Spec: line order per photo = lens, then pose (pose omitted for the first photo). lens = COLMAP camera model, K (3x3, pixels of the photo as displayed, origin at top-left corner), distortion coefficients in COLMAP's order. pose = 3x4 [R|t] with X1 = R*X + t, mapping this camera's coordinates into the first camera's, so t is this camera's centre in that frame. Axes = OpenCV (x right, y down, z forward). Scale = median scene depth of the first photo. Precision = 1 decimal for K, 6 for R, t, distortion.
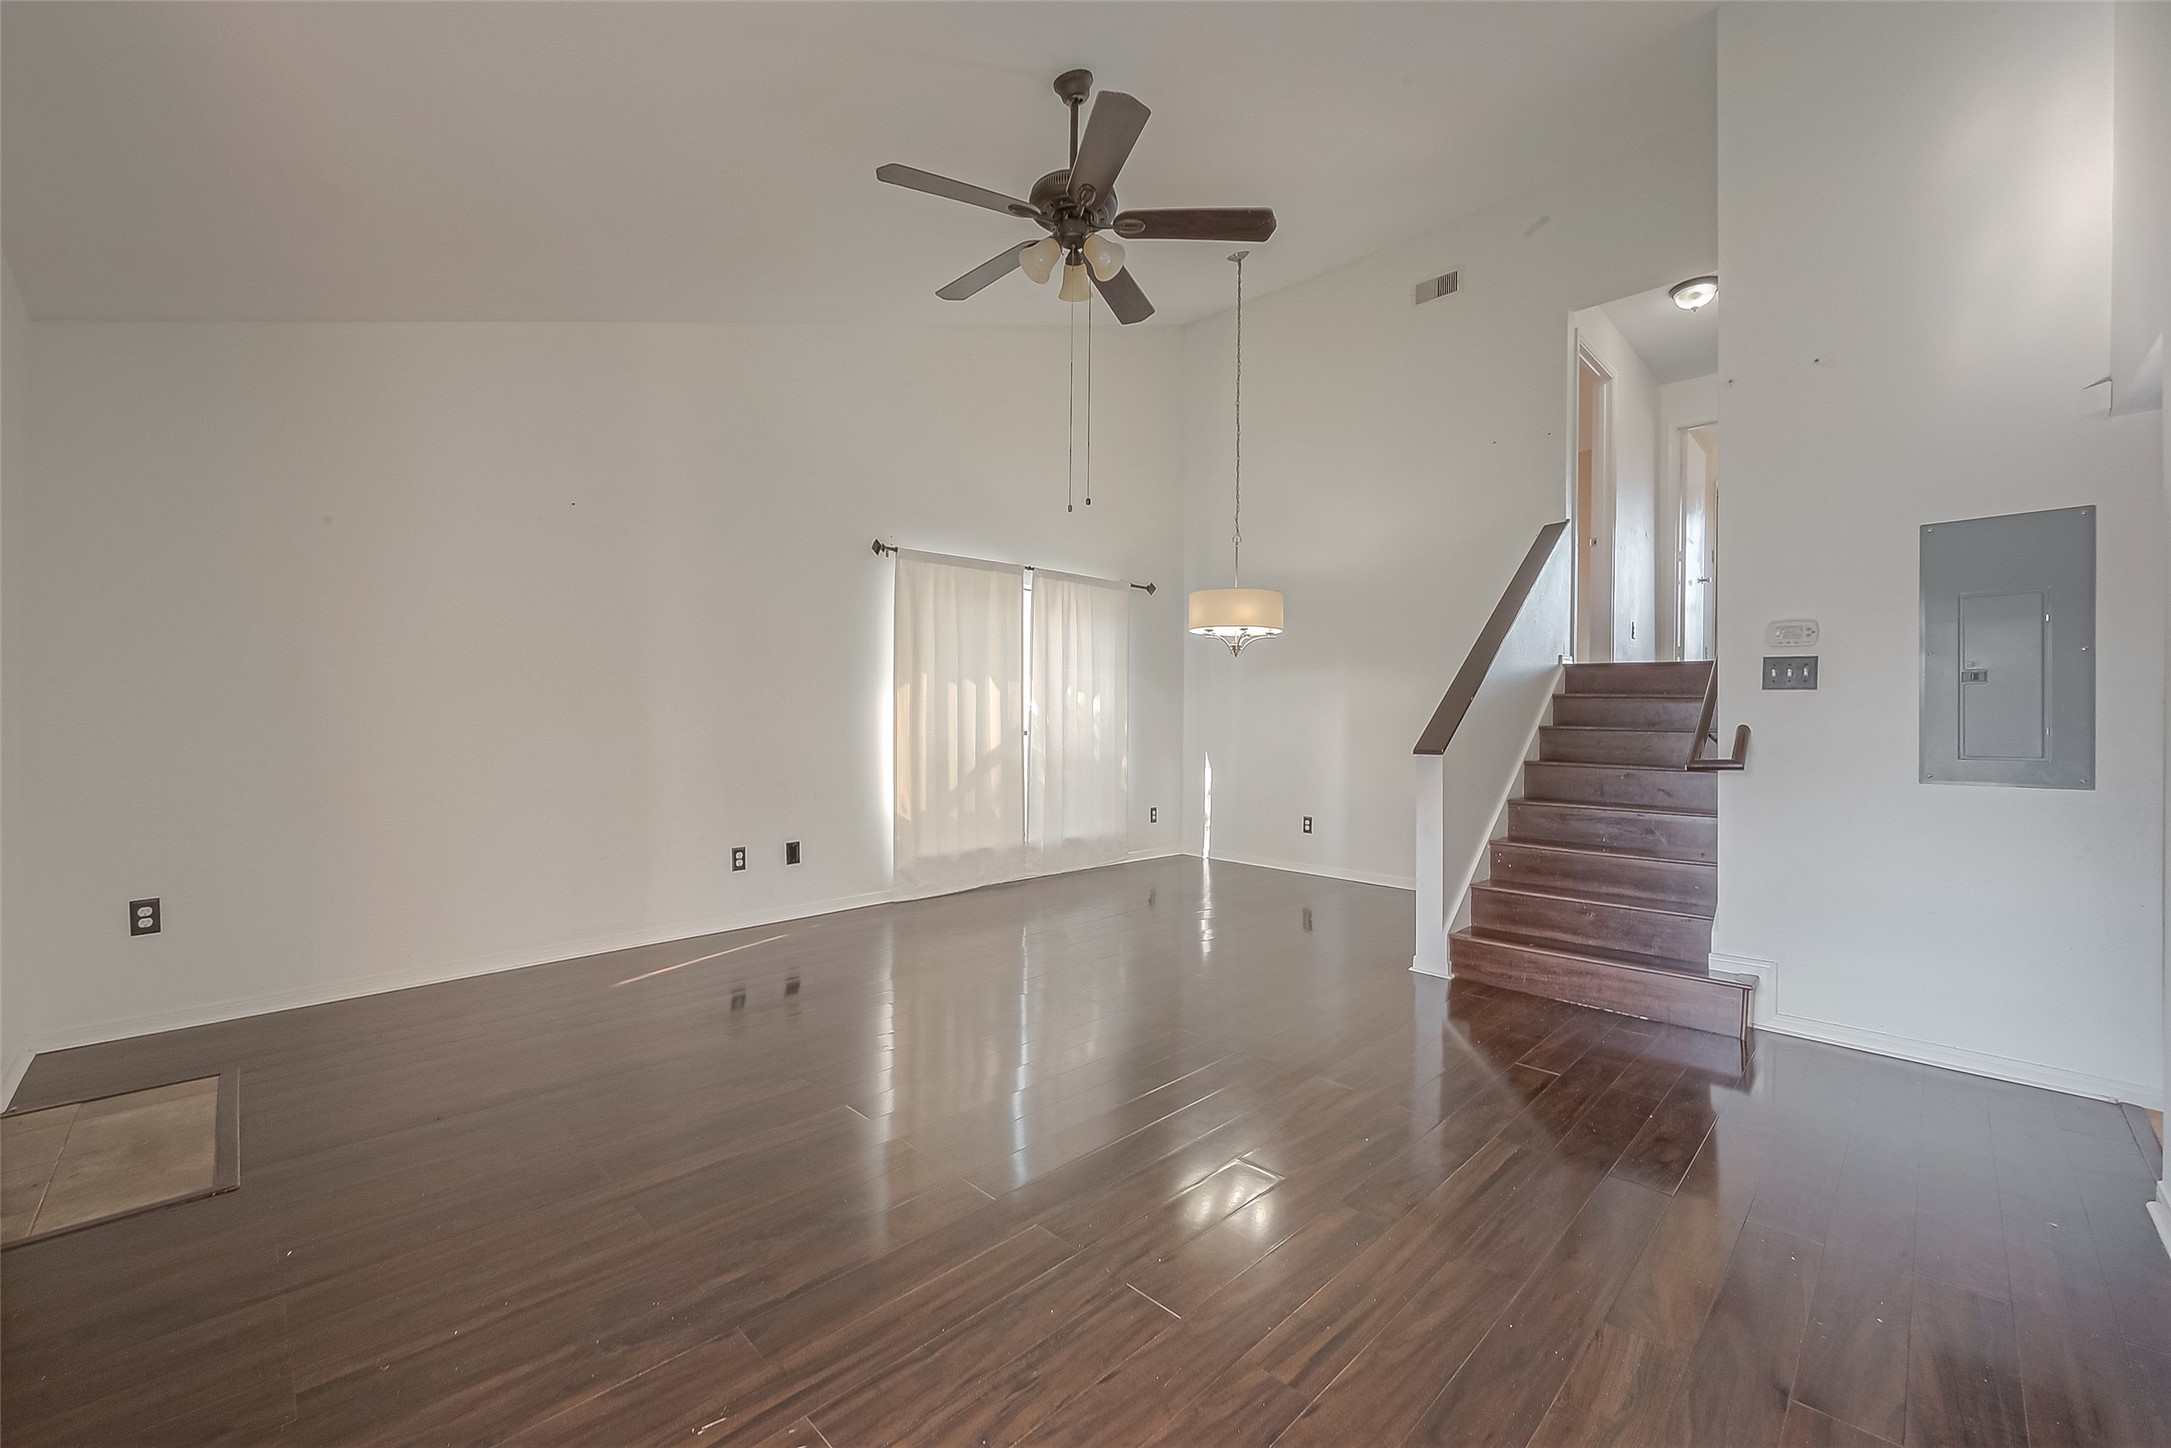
lens RADIAL K [[830.0, 0, 1071.2], [0, 830.0, 715.4], [0, 0, 1]] dist [0.000292, 0.000016]
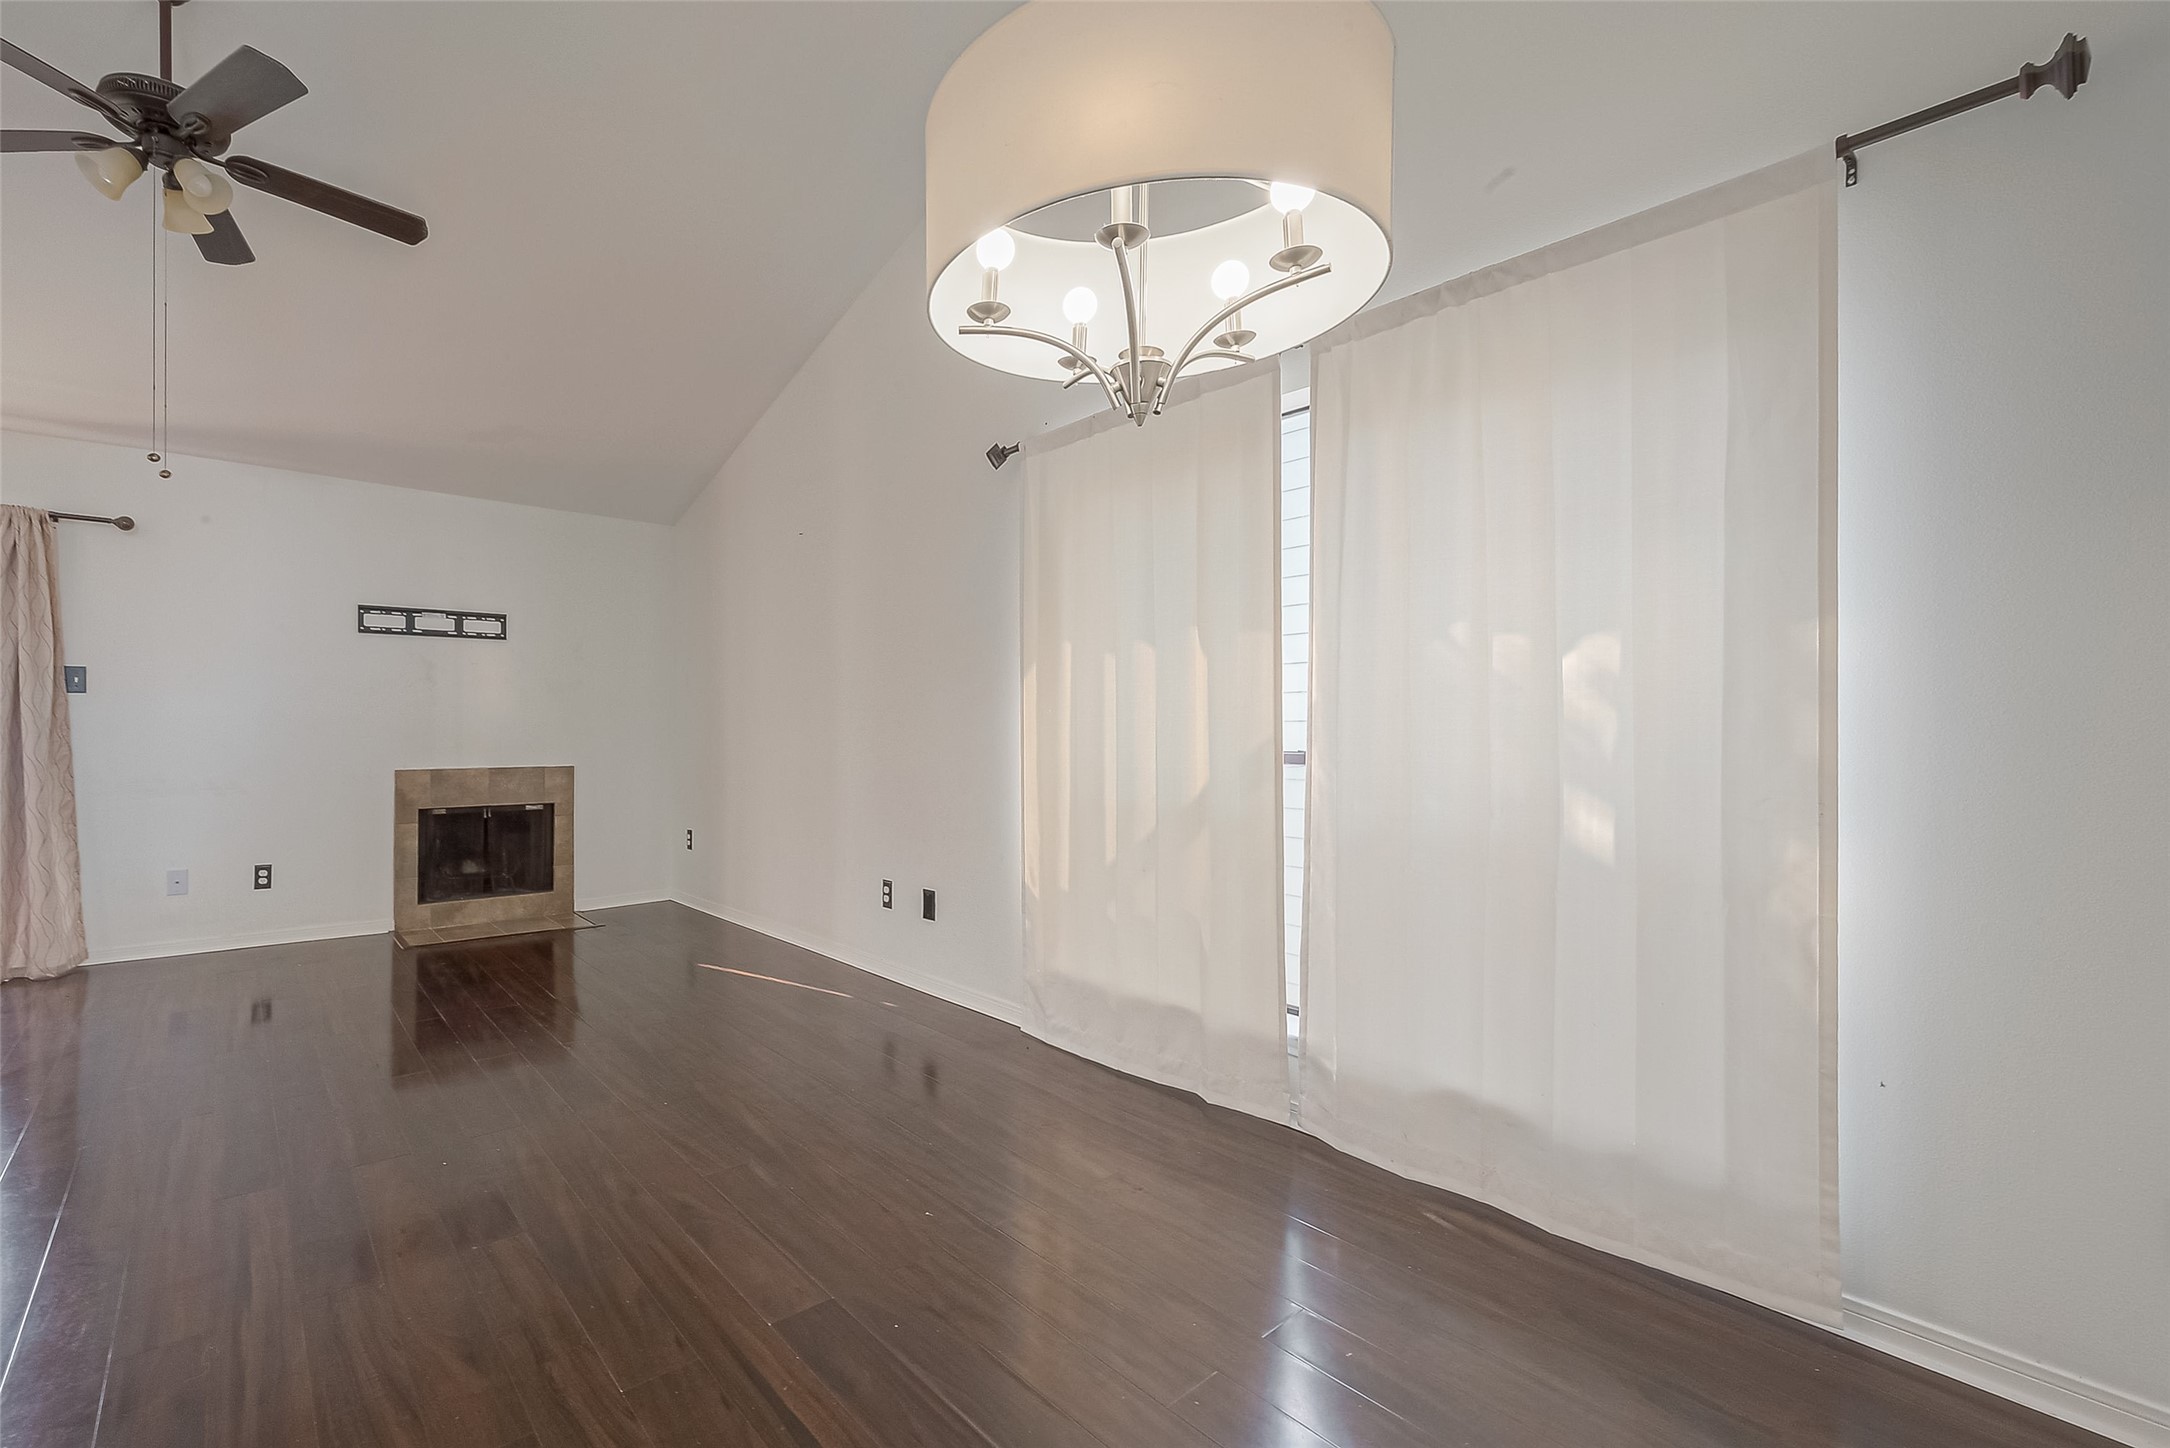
lens RADIAL K [[913.4, 0, 941.4], [0, 913.4, 729.6], [0, 0, 1]] dist [-0.000934, -0.000219]
pose [[-0.105620, -0.005696, -0.994390, 0.438844], [0.001909, 0.999981, -0.005931, 0.010412], [0.994405, -0.002525, -0.105607, 0.983607]]
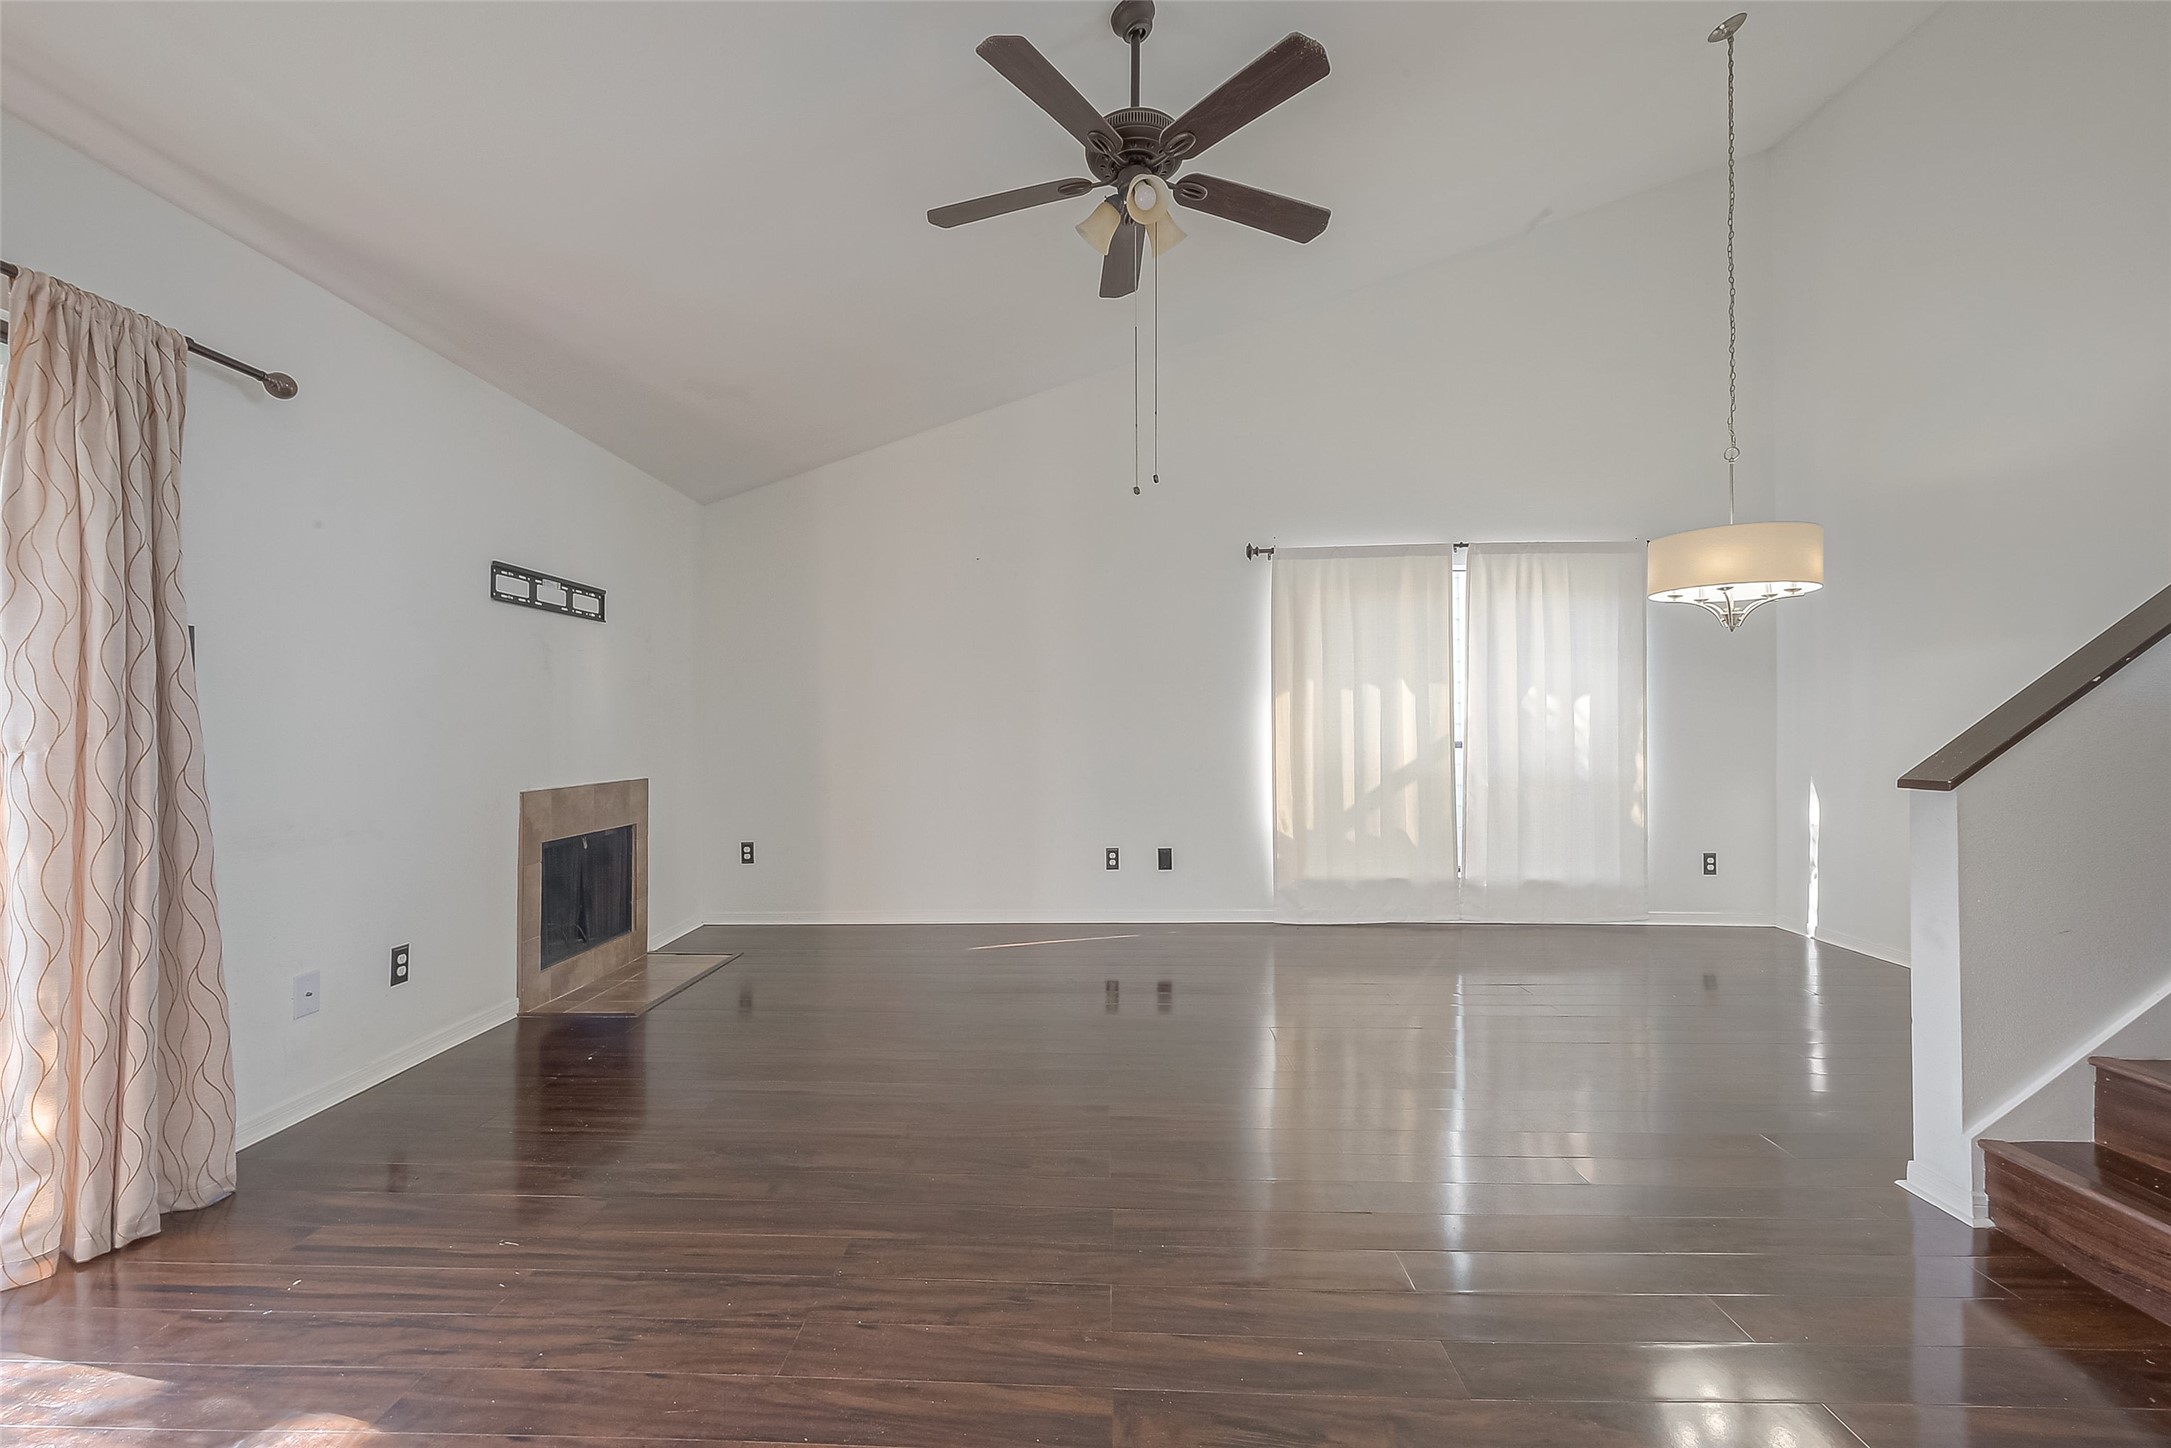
lens RADIAL K [[840.8, 0, 1105.6], [0, 840.8, 723.0], [0, 0, 1]] dist [0.000349, -0.000206]
pose [[0.710372, -0.011854, -0.703726, 0.318264], [0.008850, 0.999930, -0.007909, 0.002563], [0.703771, -0.000609, 0.710427, 0.177789]]
